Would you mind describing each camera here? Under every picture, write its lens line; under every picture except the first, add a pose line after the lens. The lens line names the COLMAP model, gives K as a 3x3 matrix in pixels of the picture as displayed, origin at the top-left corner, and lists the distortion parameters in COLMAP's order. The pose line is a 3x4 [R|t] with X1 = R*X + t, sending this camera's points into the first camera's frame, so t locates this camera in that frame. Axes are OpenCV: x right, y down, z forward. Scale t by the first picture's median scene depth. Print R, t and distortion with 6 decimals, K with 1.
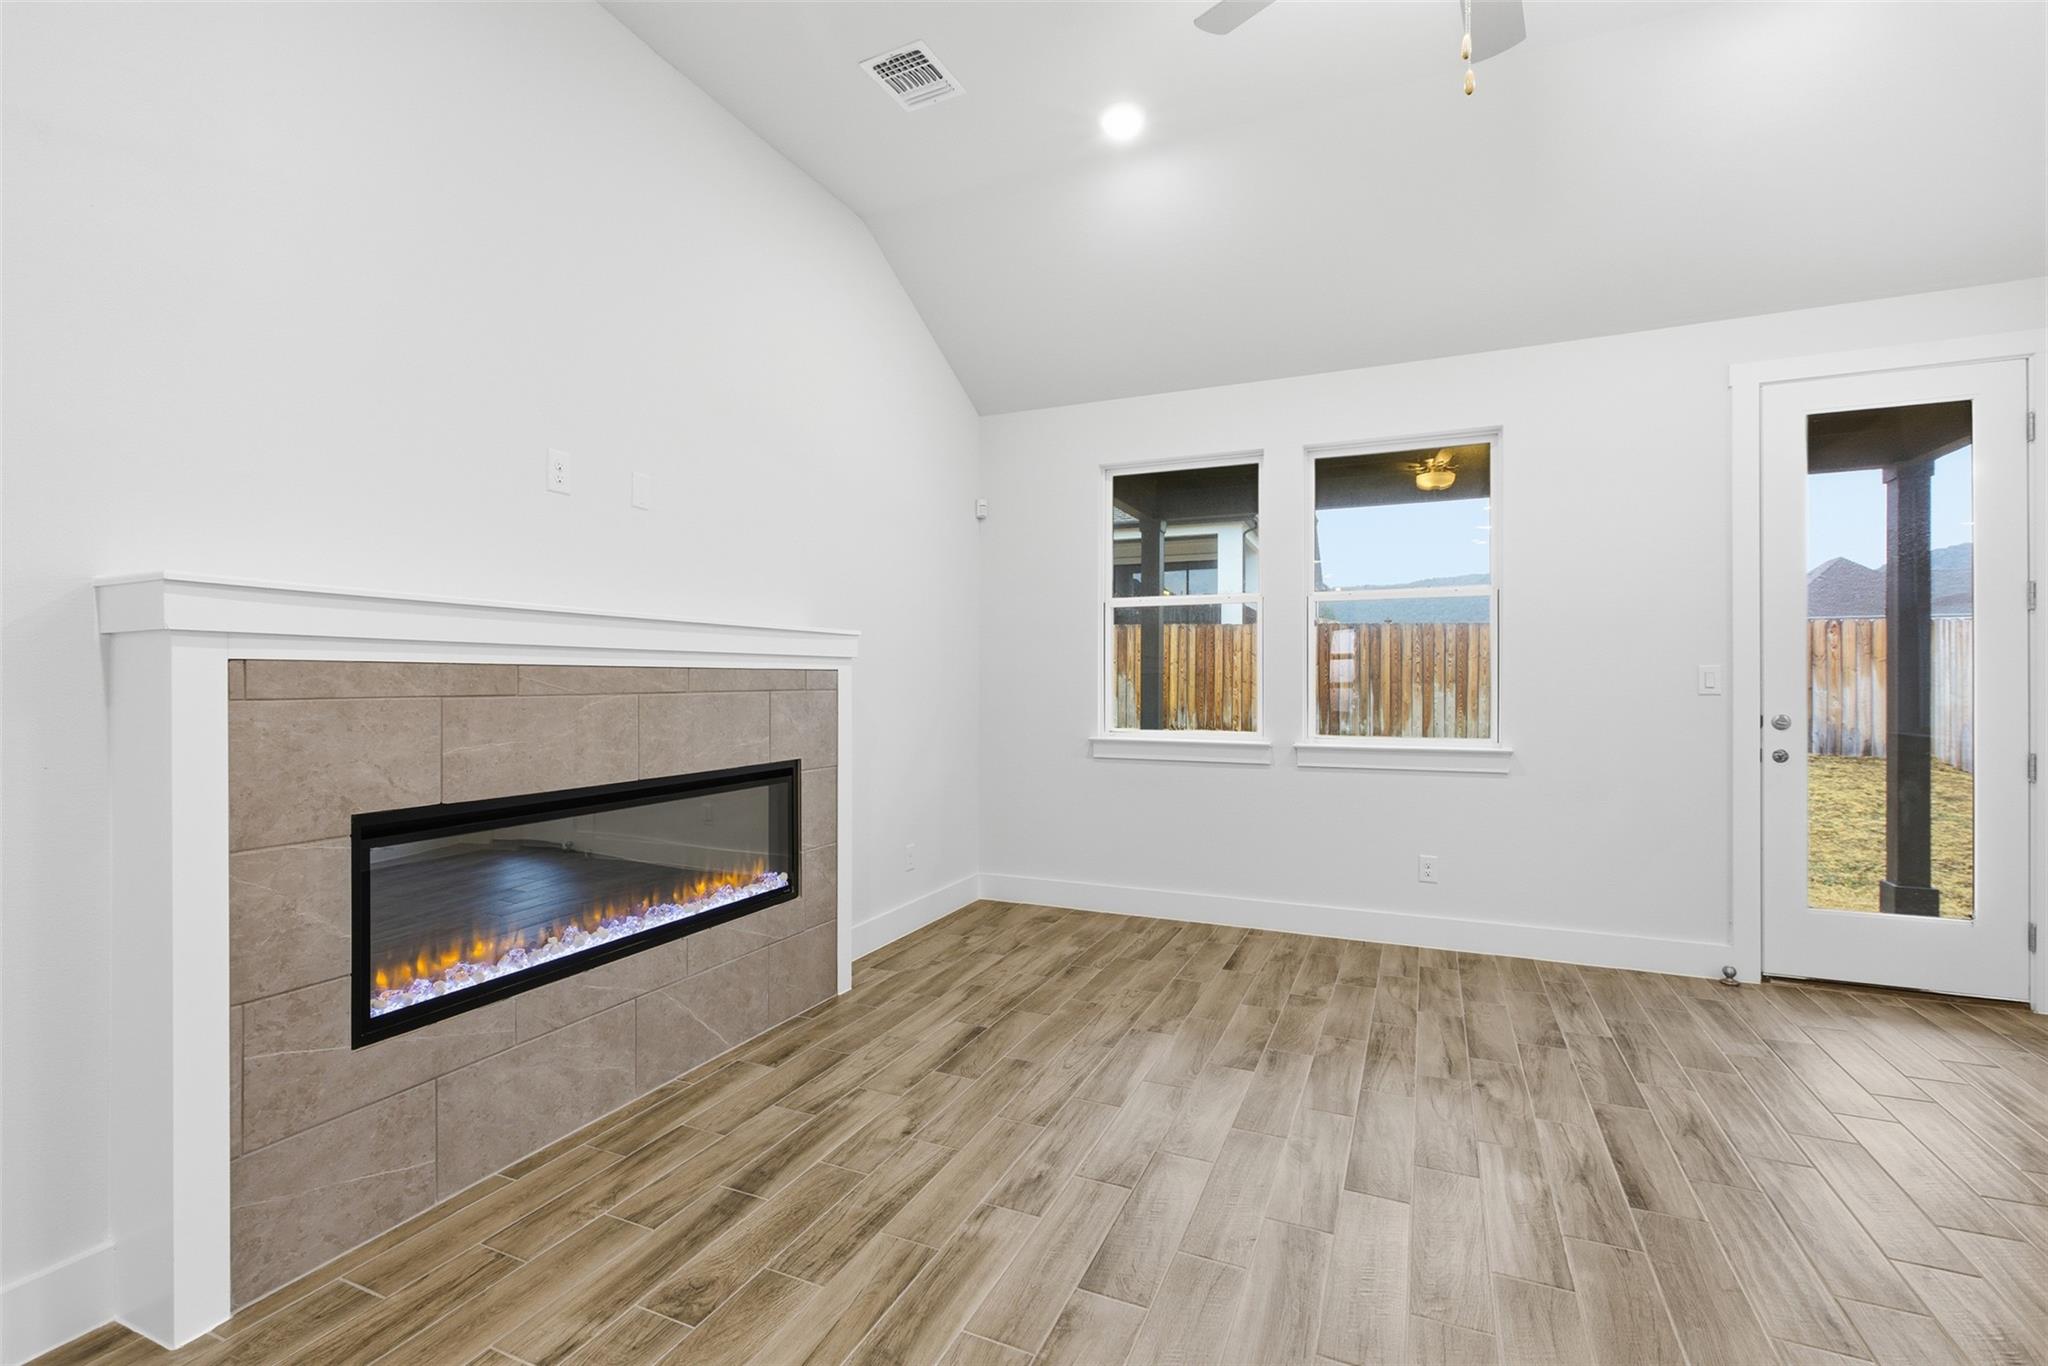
lens RADIAL K [[912.7, 0, 1011.4], [0, 912.7, 676.0], [0, 0, 1]] dist [-0.015375, 0.007034]
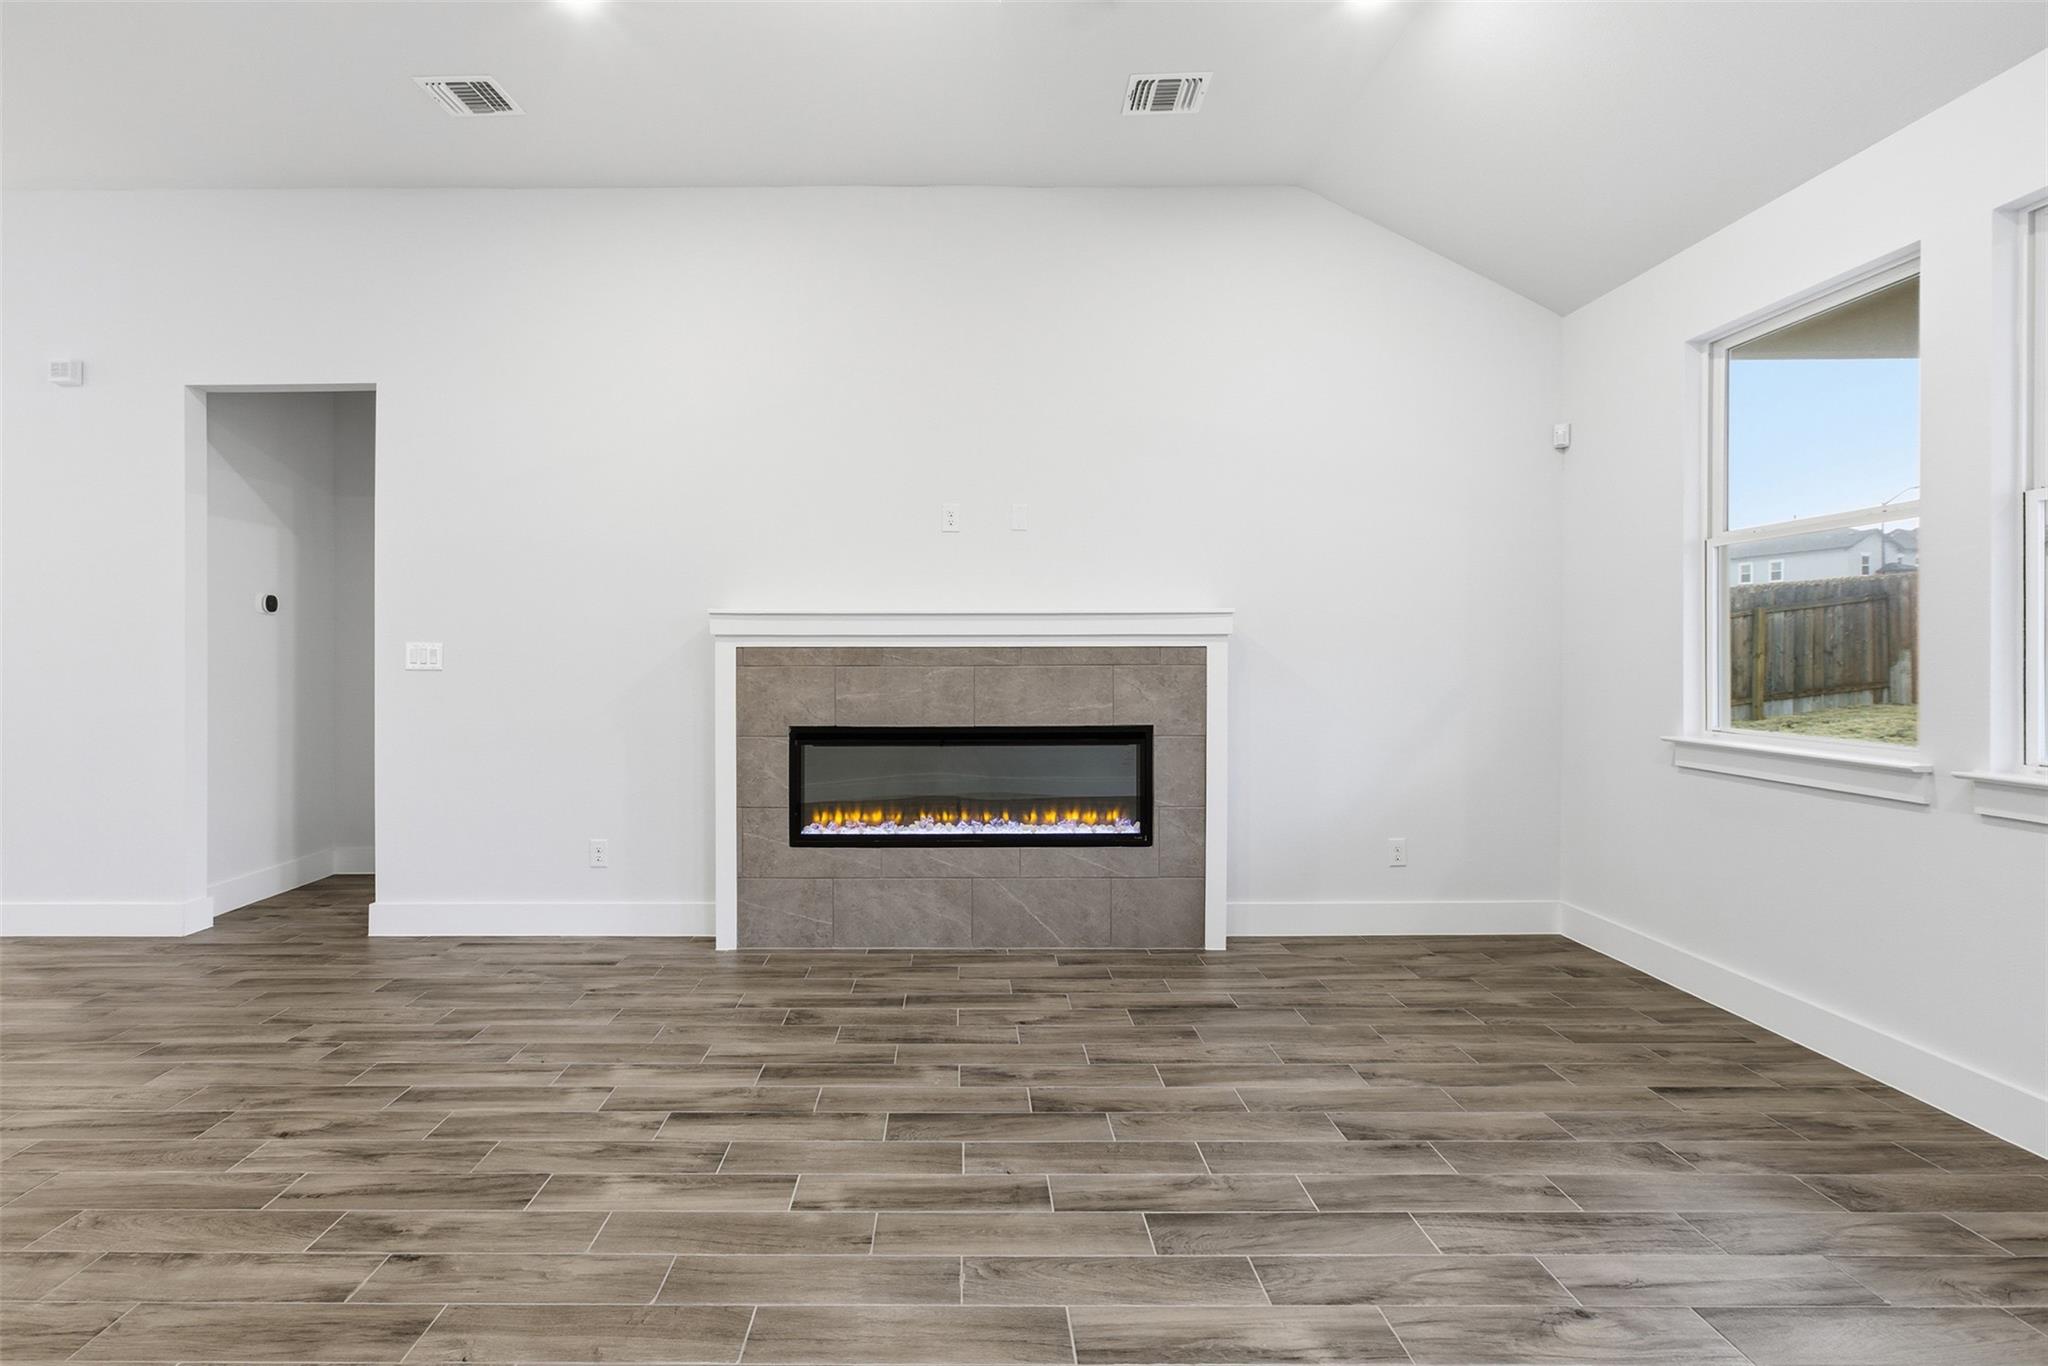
lens RADIAL K [[945.8, 0, 934.0], [0, 945.8, 669.3], [0, 0, 1]] dist [-0.012391, 0.006613]
pose [[0.401319, 0.011397, -0.915868, 0.744585], [0.006036, 0.999868, 0.015087, 0.001540], [0.915919, -0.011582, 0.401197, 0.281386]]
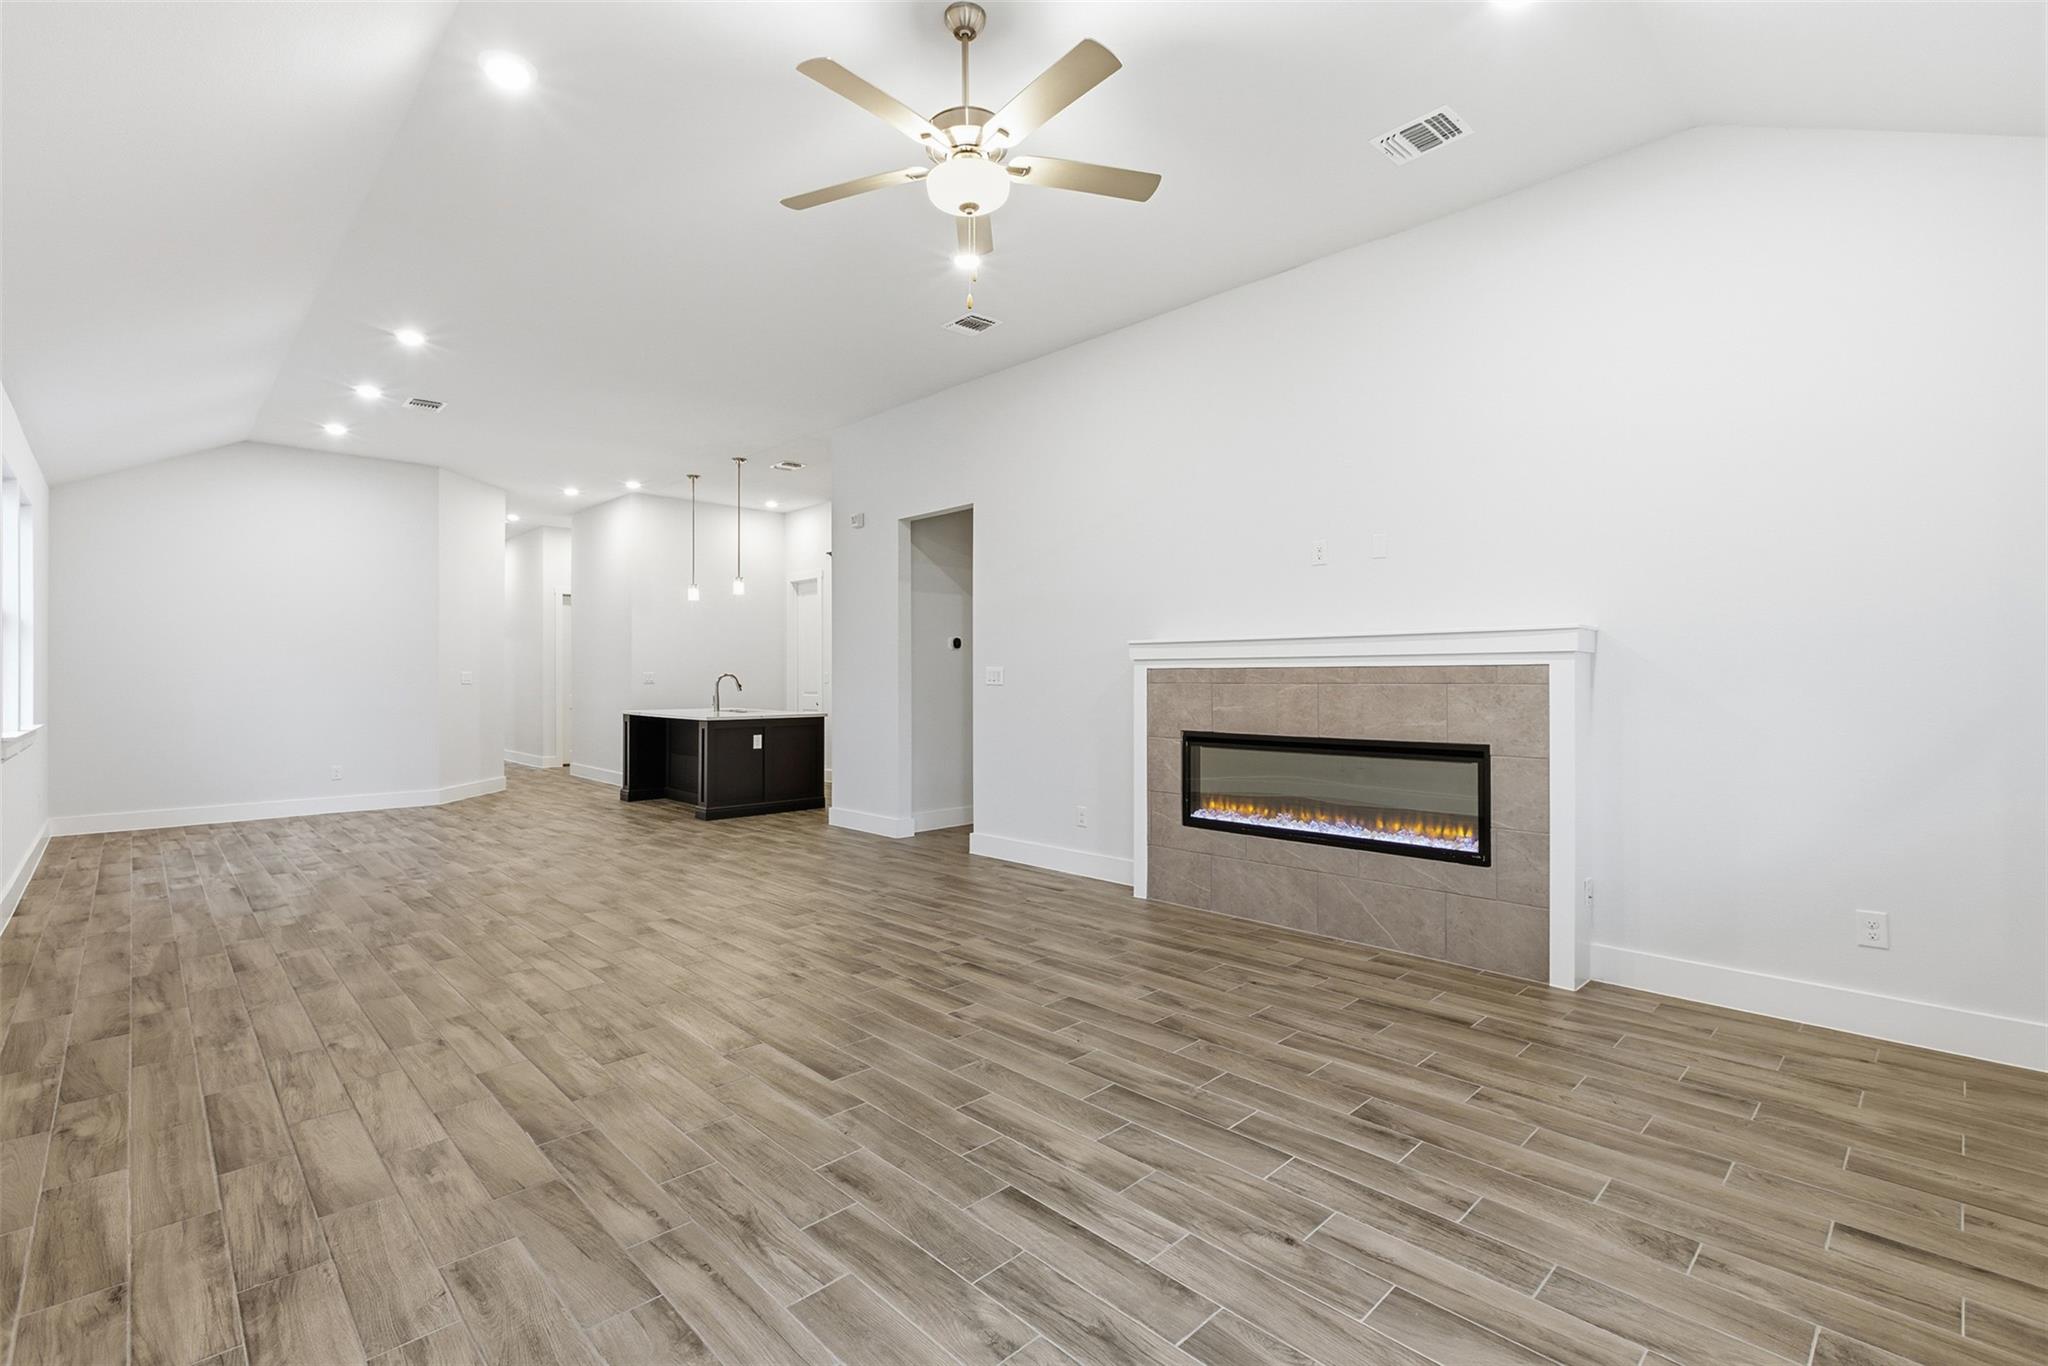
lens RADIAL K [[884.3, 0, 999.9], [0, 884.3, 680.7], [0, 0, 1]] dist [0.000815, 0.000385]
pose [[-0.366984, 0.005329, -0.930212, 1.010172], [0.008823, 0.999959, 0.002248, 0.004722], [0.930186, -0.007382, -0.367016, 0.848316]]
